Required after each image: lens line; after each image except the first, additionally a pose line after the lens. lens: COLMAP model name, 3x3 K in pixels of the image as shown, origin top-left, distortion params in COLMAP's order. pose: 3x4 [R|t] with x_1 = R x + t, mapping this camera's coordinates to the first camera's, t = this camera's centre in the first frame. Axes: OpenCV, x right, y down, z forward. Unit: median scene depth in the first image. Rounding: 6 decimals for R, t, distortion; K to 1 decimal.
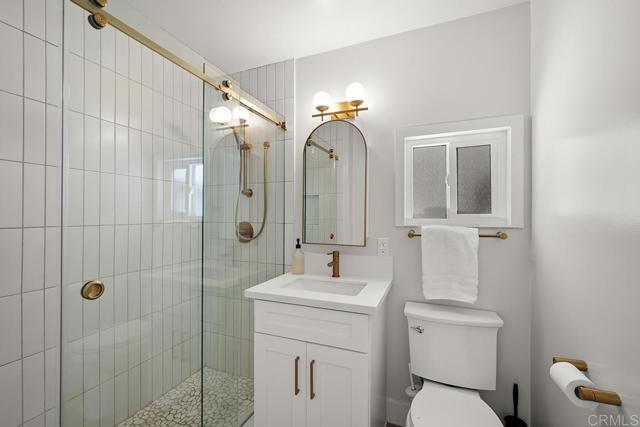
lens RADIAL K [[277.2, 0, 320.0], [0, 277.2, 213.5], [0, 0, 1]] dist [0.000060, -0.000012]
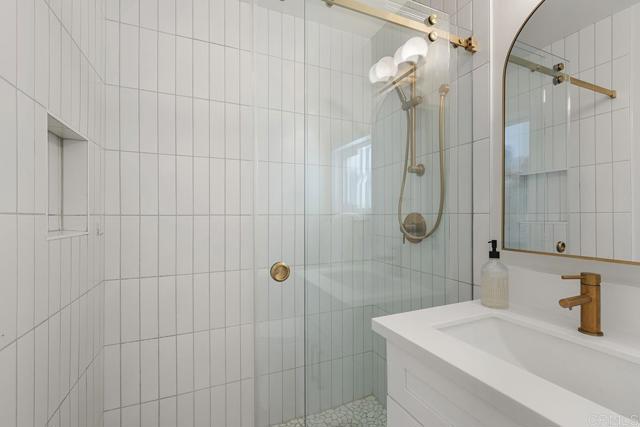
lens RADIAL K [[285.8, 0, 318.5], [0, 285.8, 216.1], [0, 0, 1]] dist [0.002784, 0.000155]
pose [[0.716141, -0.006866, -0.697921, 0.057837], [0.011145, 0.999937, 0.001598, 0.036577], [0.697866, -0.008923, 0.716173, 0.338798]]
